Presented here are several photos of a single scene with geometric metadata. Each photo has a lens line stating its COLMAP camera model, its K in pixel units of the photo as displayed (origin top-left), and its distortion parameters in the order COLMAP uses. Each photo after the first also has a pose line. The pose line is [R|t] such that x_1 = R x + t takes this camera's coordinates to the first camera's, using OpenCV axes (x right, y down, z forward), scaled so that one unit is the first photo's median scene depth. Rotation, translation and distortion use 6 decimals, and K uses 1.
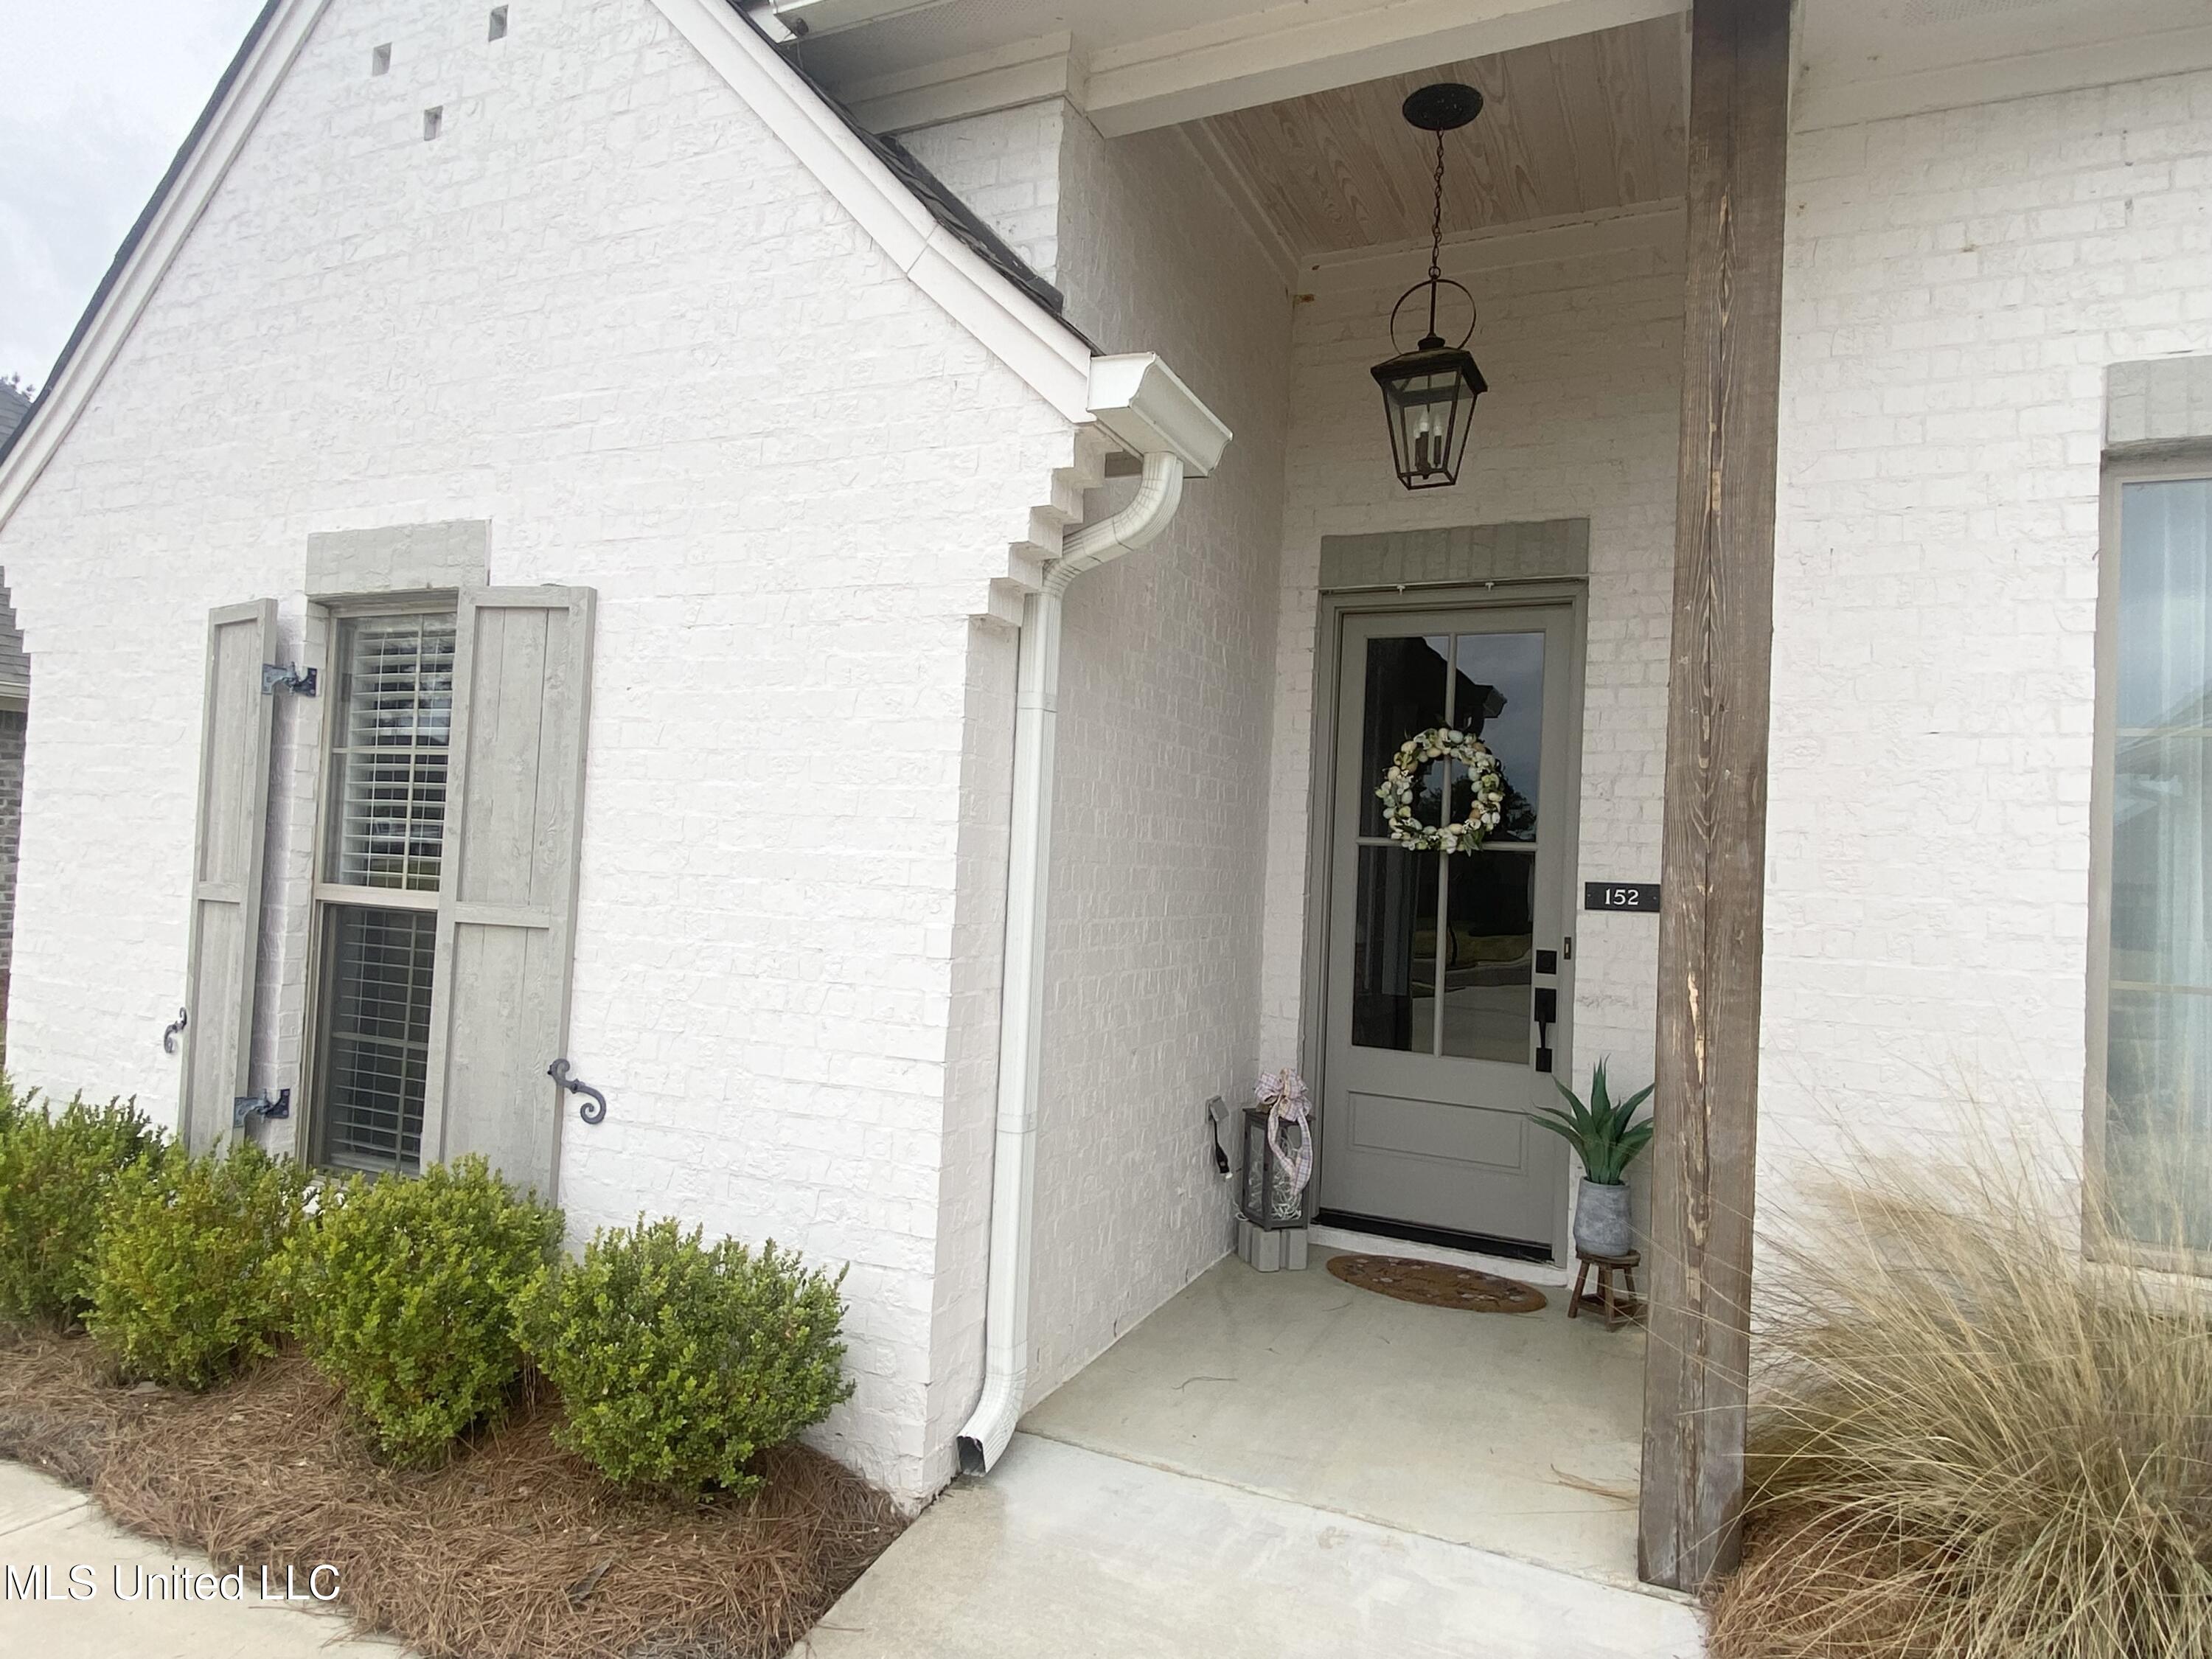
lens RADIAL K [[1331.6, 0, 1102.0], [0, 1331.6, 816.3], [0, 0, 1]] dist [0.022783, -0.004452]
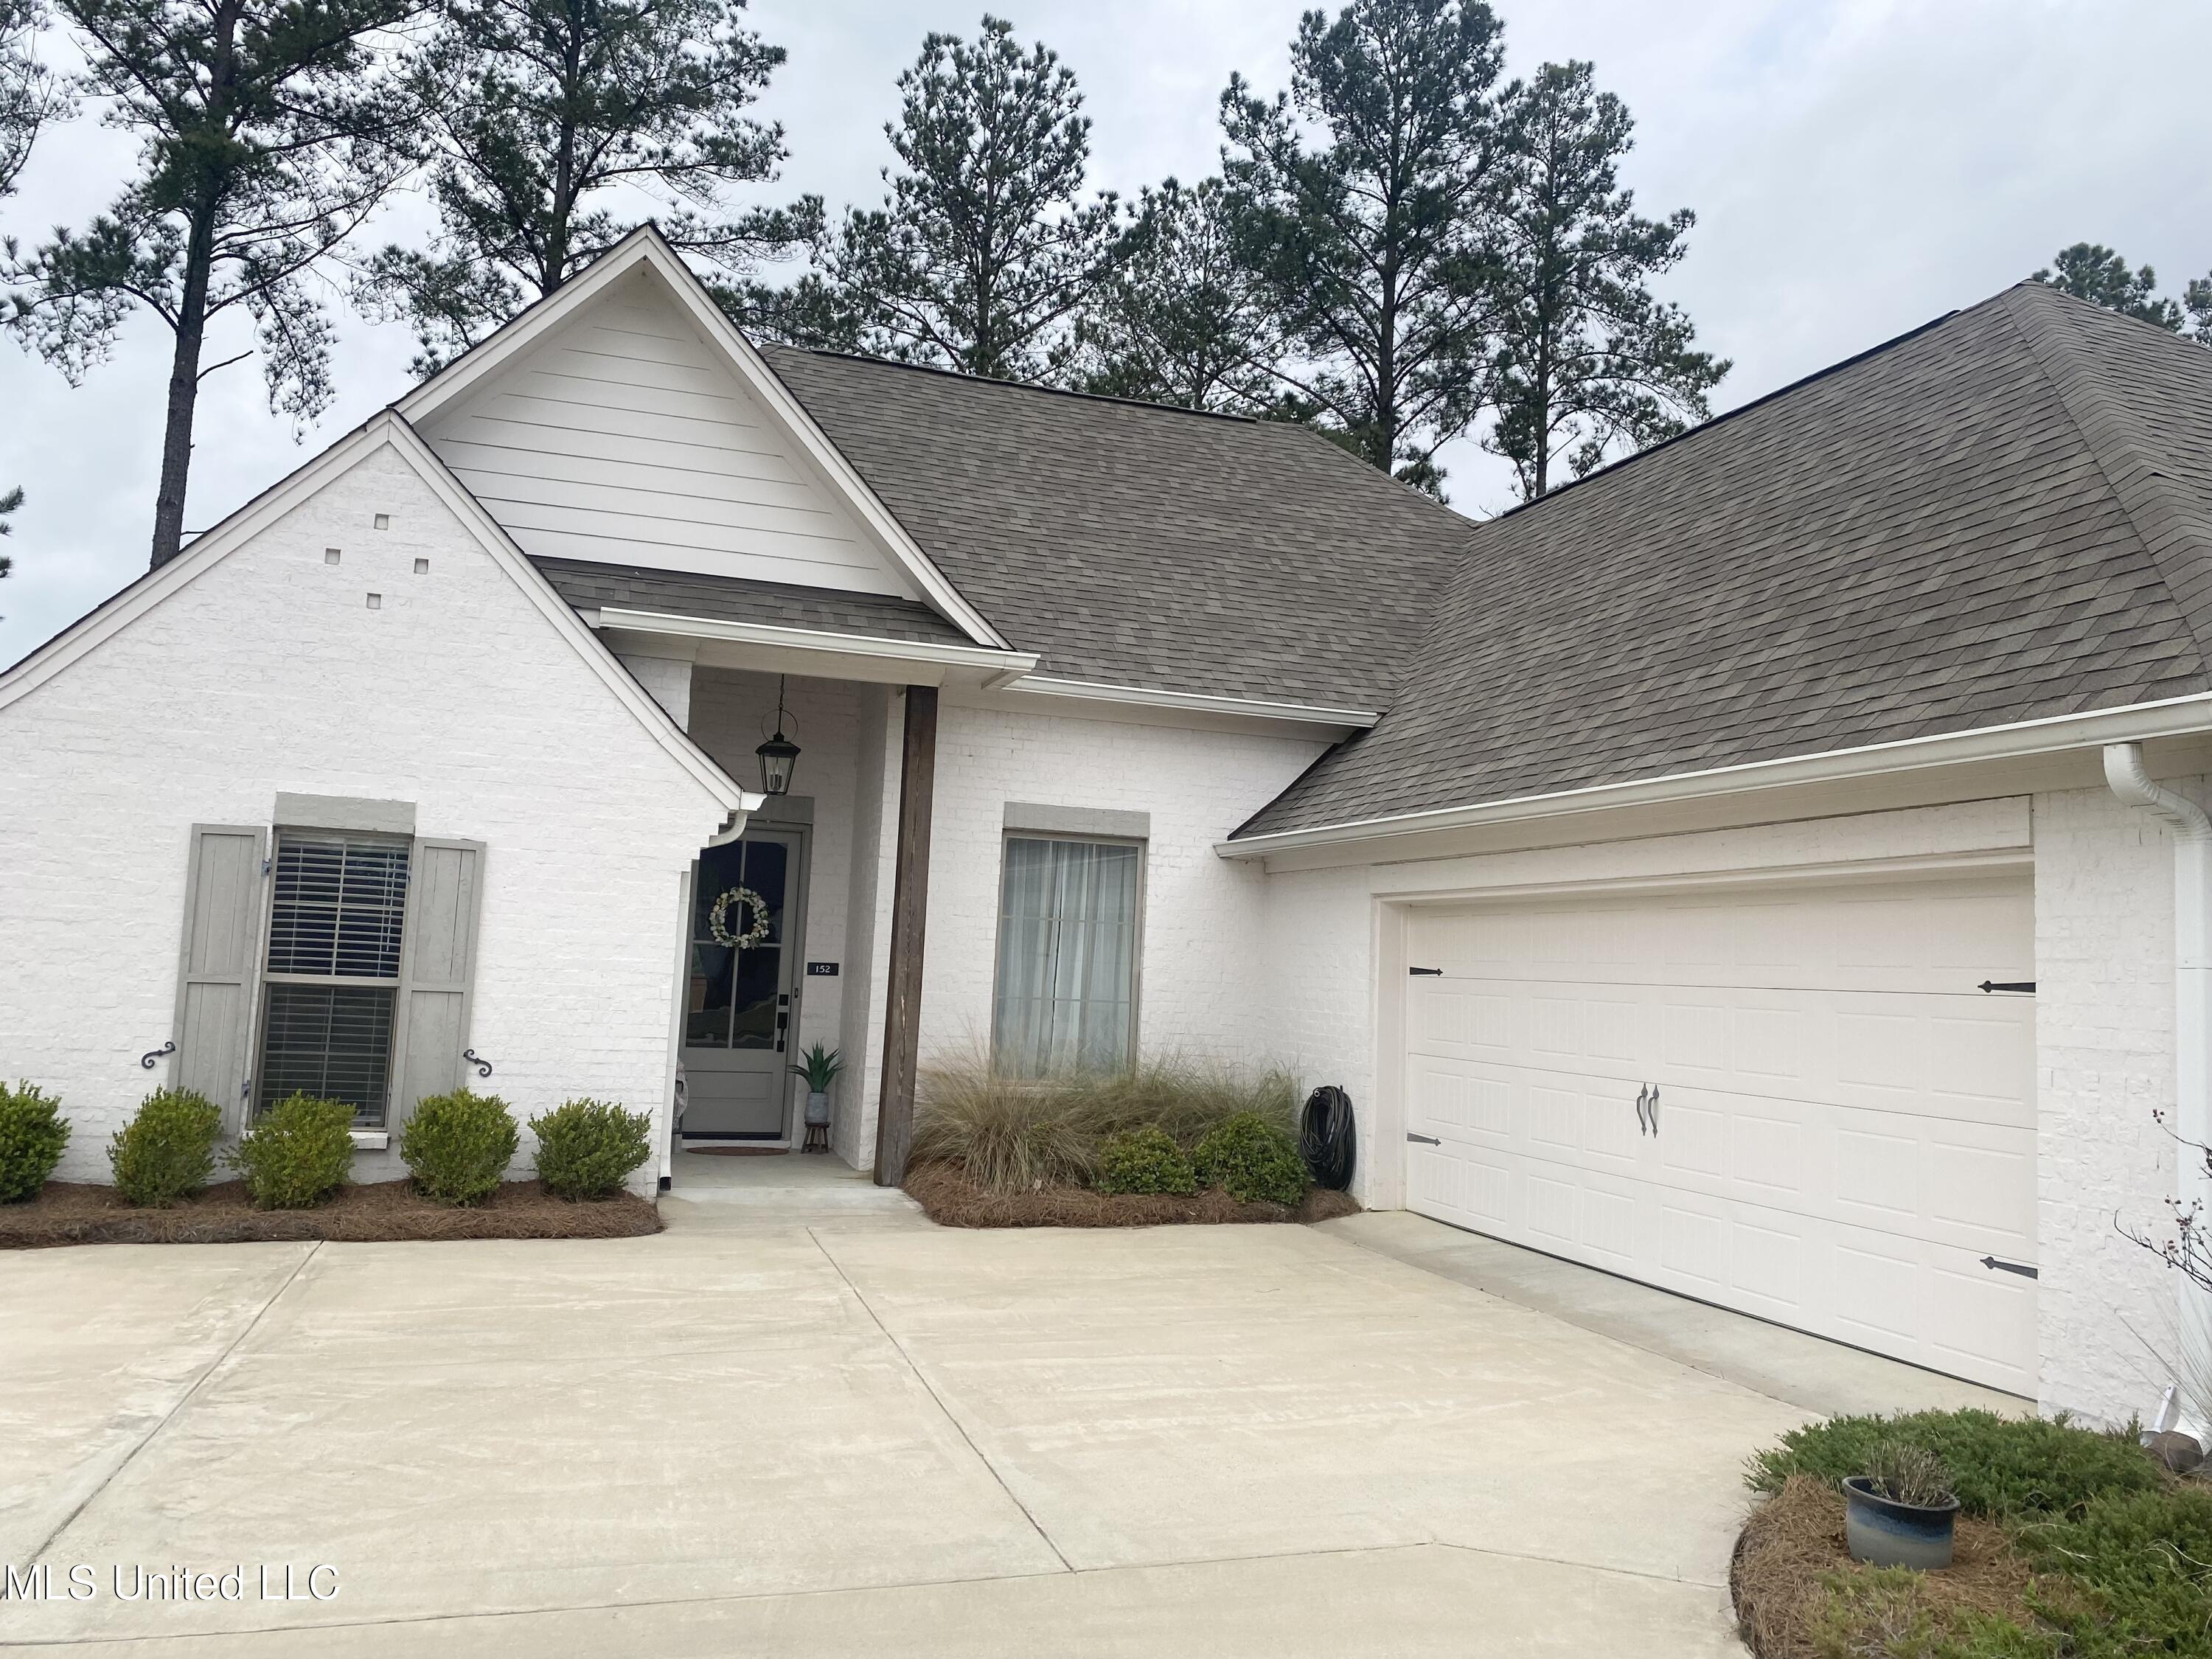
lens RADIAL K [[1693.1, 0, 1104.7], [0, 1693.1, 817.2], [0, 0, 1]] dist [0.028503, 0.017006]
pose [[0.733590, 0.049214, 0.677808, -1.414131], [-0.040453, 0.998768, -0.028736, -0.154867], [-0.678387, -0.006339, 0.734677, -1.654758]]
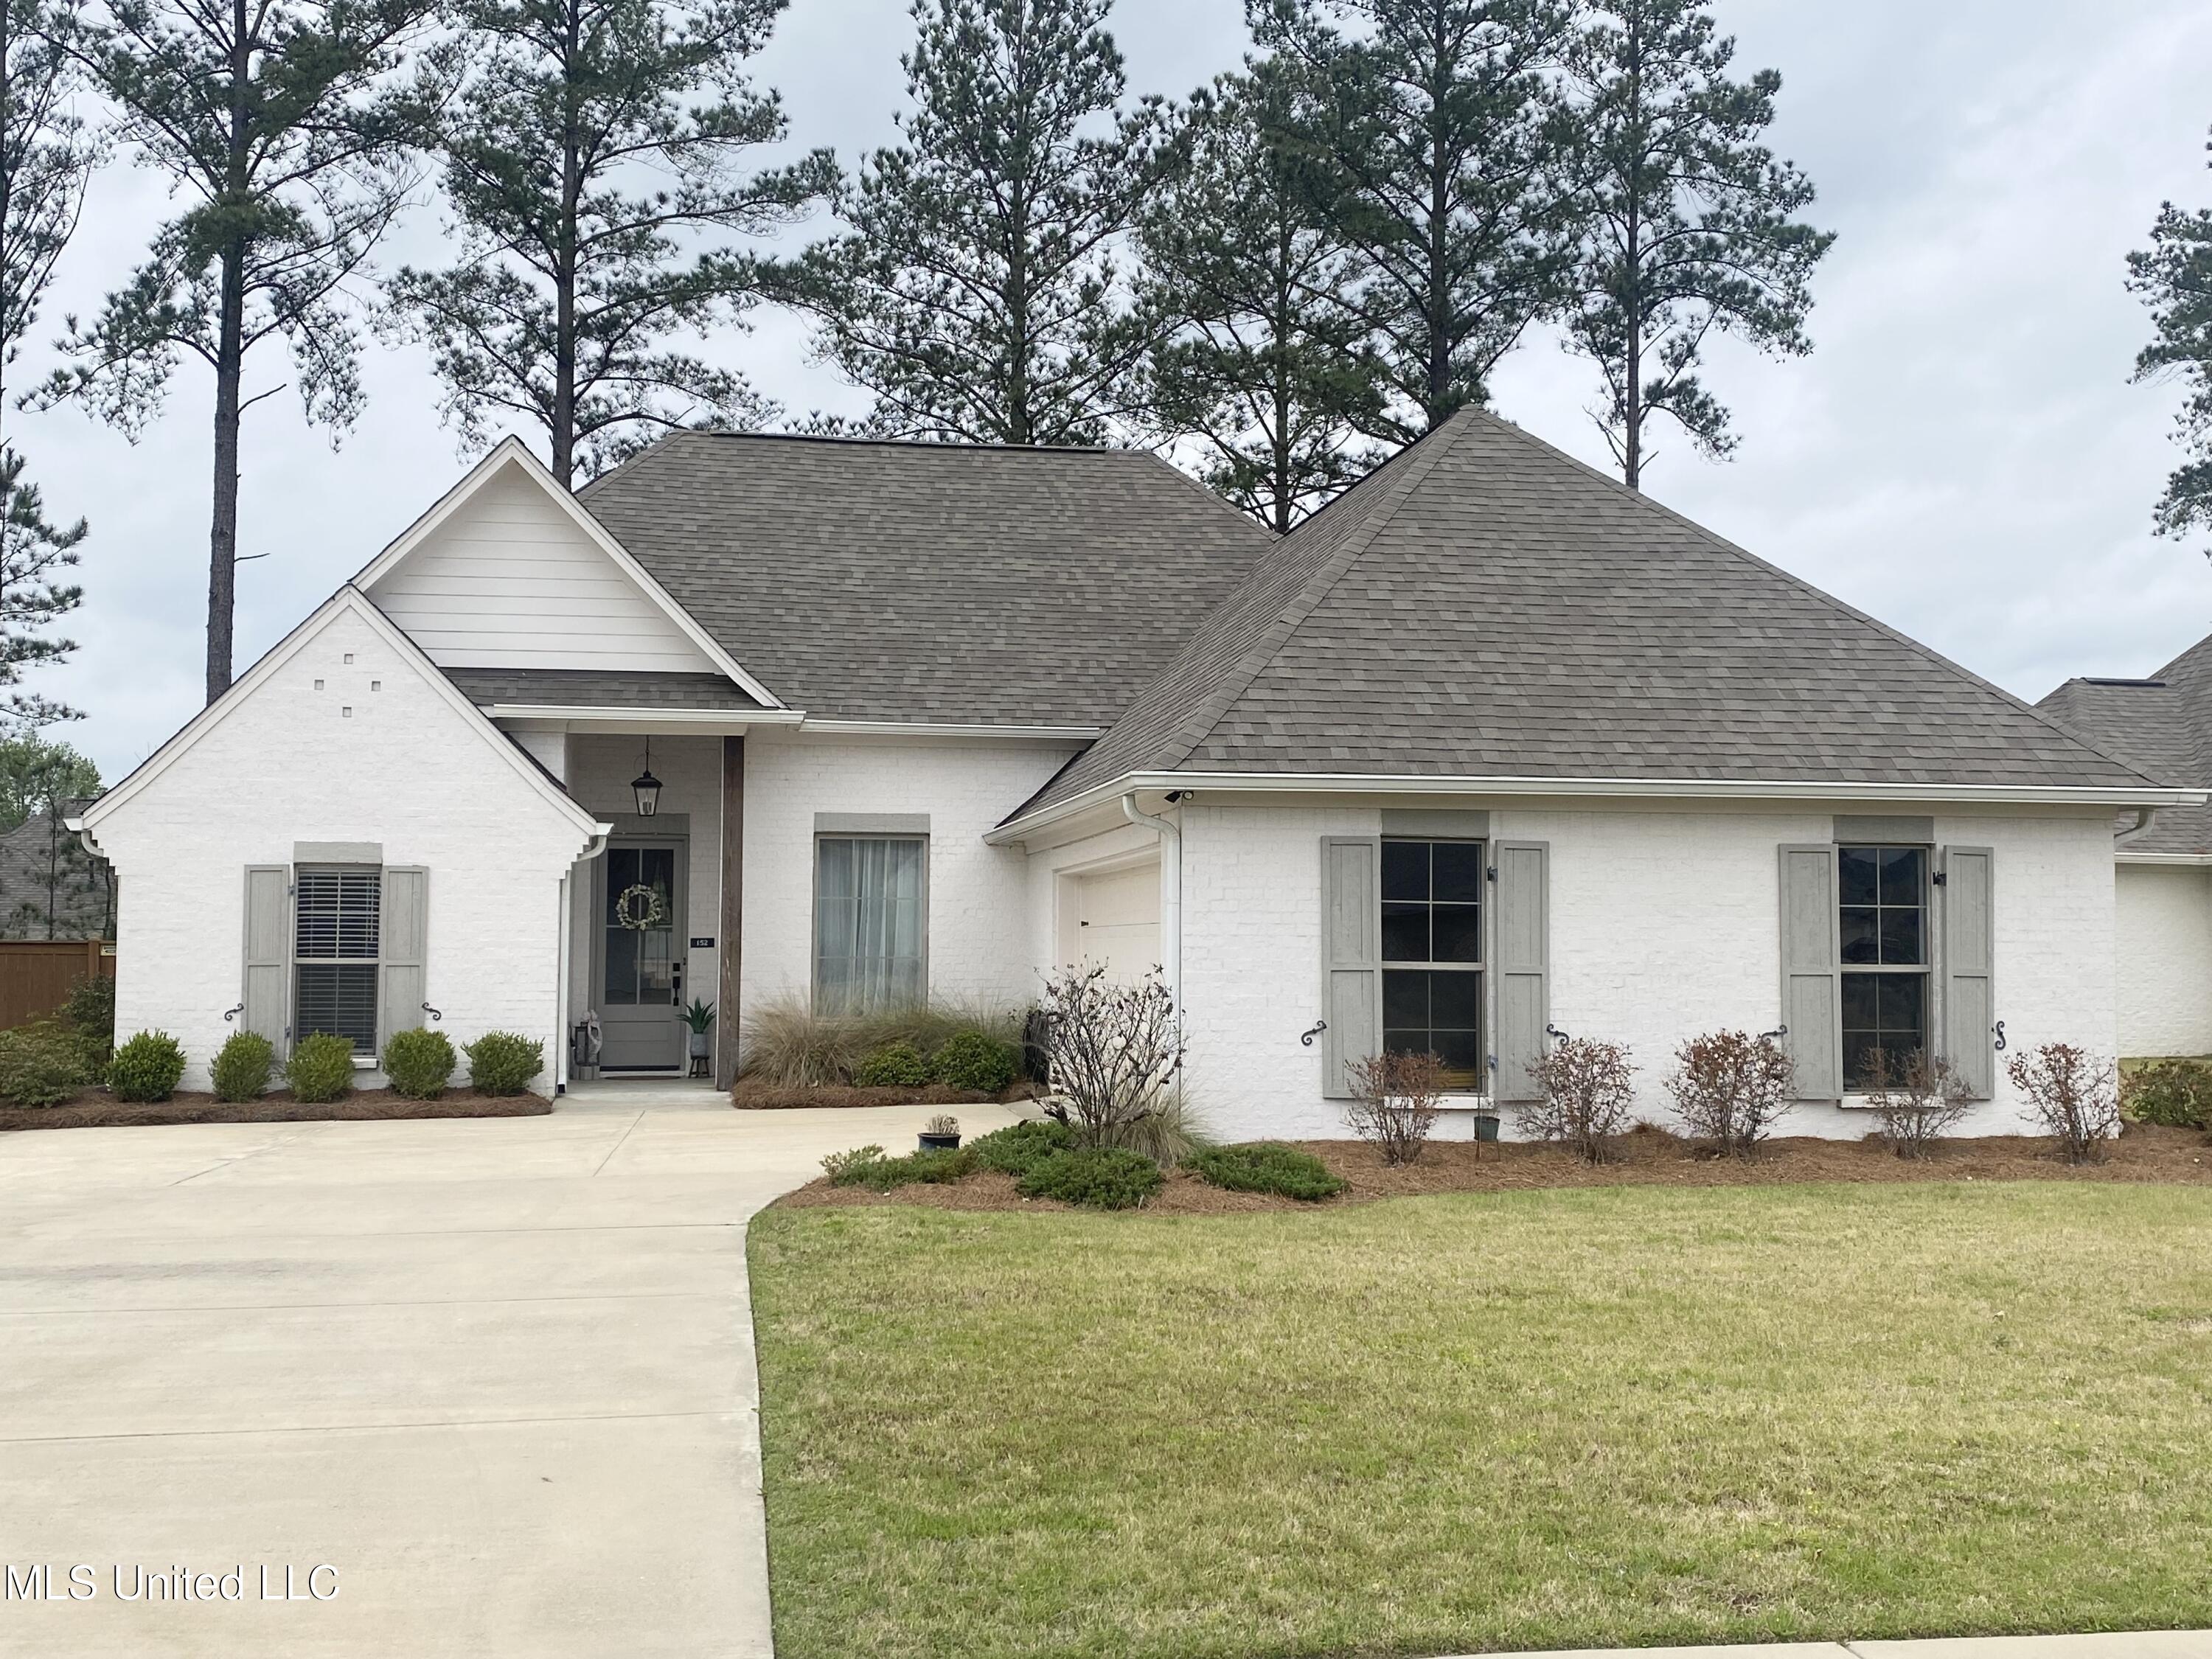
lens RADIAL K [[2287.0, 0, 1120.8], [0, 2287.0, 830.8], [0, 0, 1]] dist [0.076981, 0.000000]
pose [[0.823225, -0.014923, 0.567518, -2.046108], [0.010298, 0.999883, 0.011353, -0.279176], [-0.567621, -0.003502, 0.823282, -4.393881]]
